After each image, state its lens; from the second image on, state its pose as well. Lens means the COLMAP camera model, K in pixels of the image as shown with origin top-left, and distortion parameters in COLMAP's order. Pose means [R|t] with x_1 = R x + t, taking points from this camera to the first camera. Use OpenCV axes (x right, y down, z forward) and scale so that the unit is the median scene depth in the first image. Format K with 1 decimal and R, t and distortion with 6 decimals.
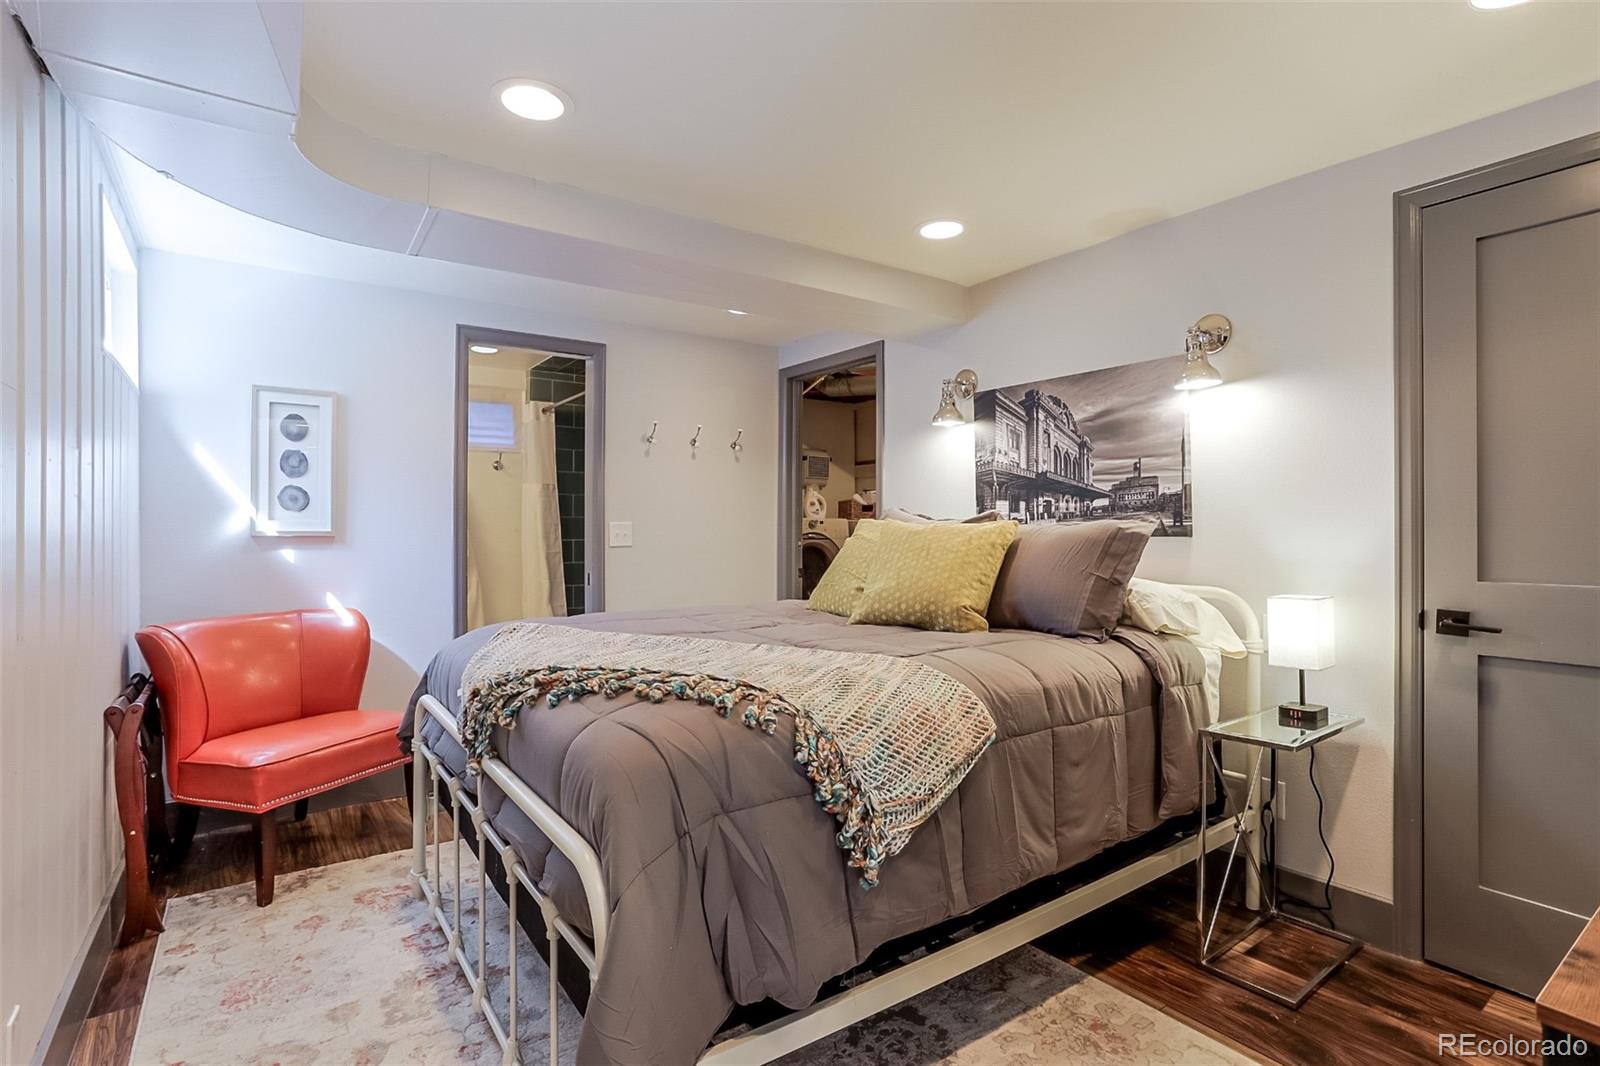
lens RADIAL K [[771.7, 0, 810.2], [0, 771.7, 531.2], [0, 0, 1]] dist [-0.012556, 0.001232]
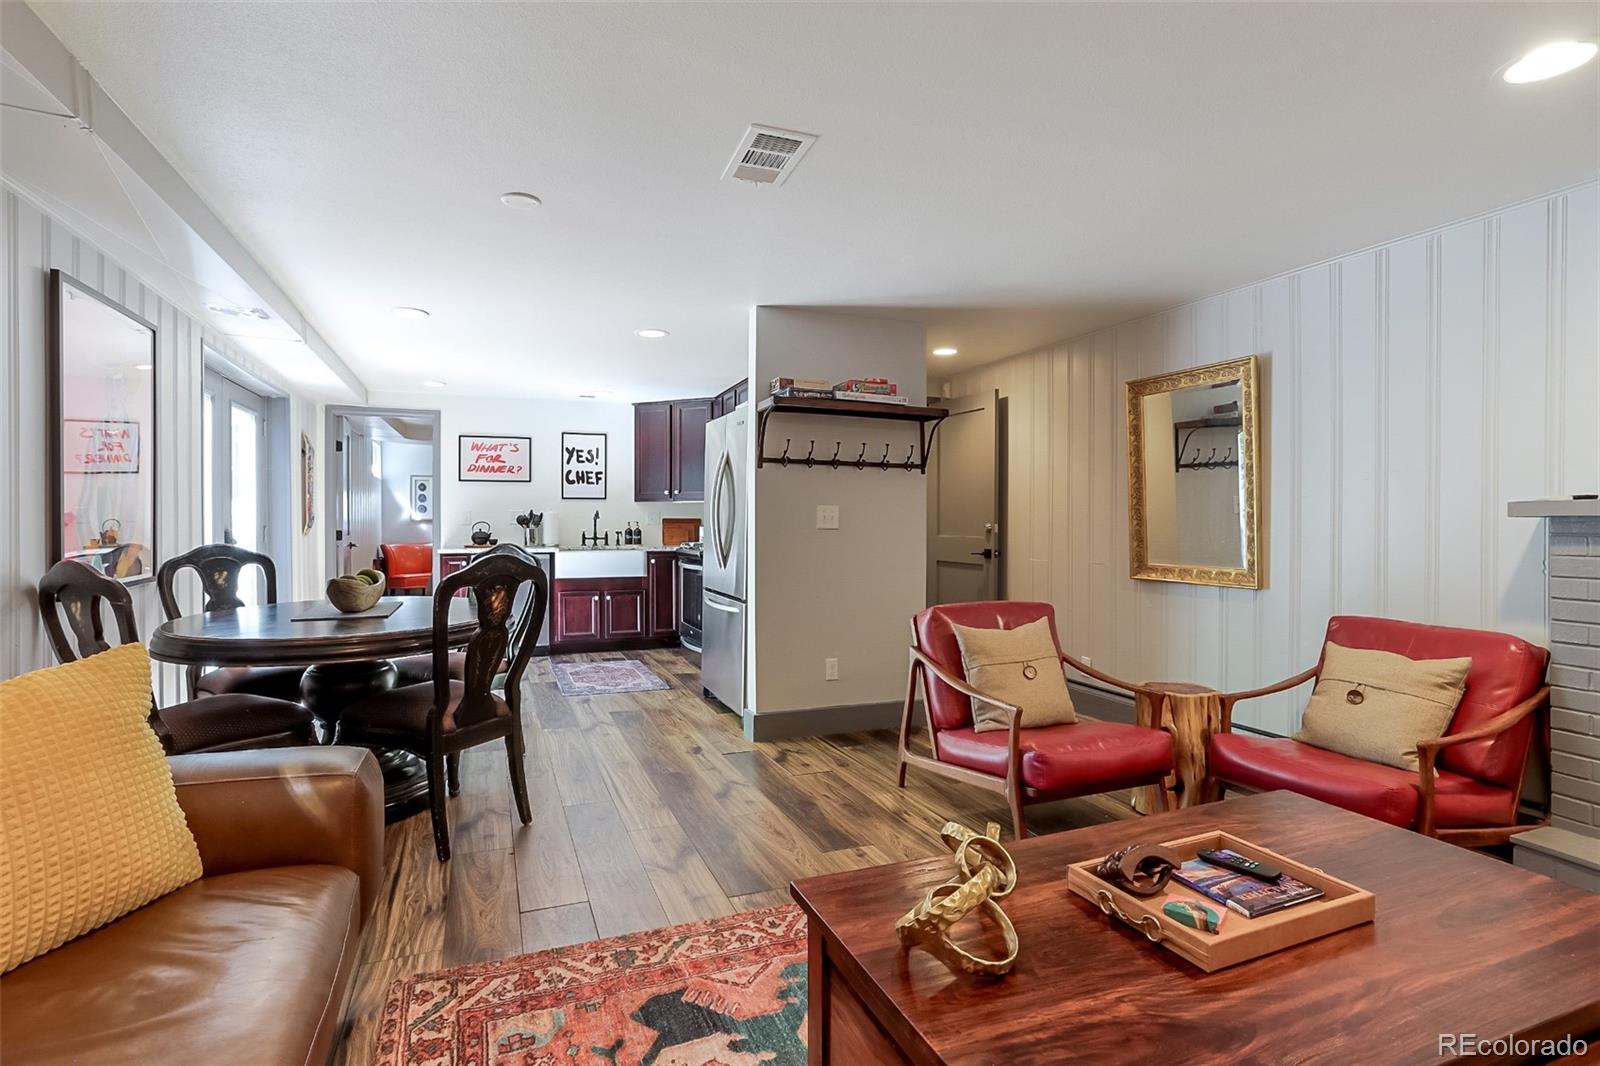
lens RADIAL K [[771.7, 0, 794.4], [0, 771.7, 524.9], [0, 0, 1]] dist [-0.012556, 0.001232]
pose [[0.969485, 0.003767, -0.245121, 1.709197], [-0.002891, 0.999988, 0.003930, 0.009600], [0.245133, -0.003102, 0.969484, -1.834906]]
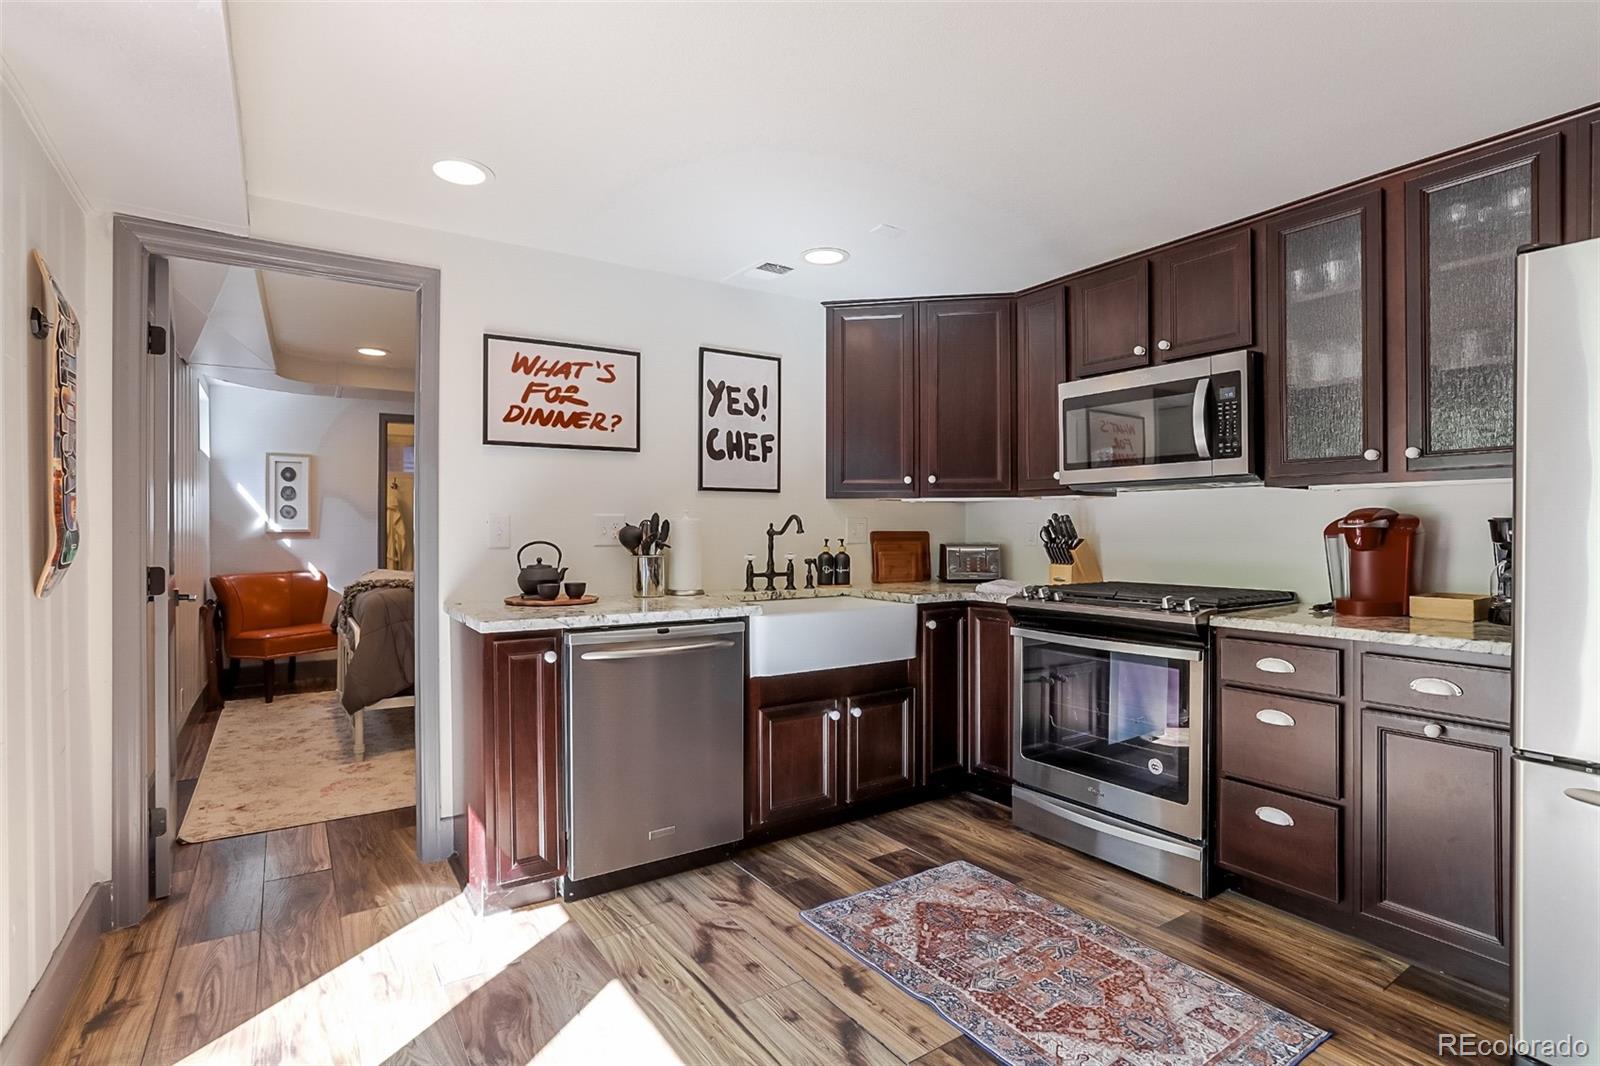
lens RADIAL K [[771.7, 0, 799.1], [0, 771.7, 531.1], [0, 0, 1]] dist [-0.012556, 0.001232]
pose [[0.999270, 0.002775, -0.038102, 0.662712], [-0.002684, 0.999993, 0.002440, -0.003546], [0.038108, -0.002336, 0.999271, -0.847971]]
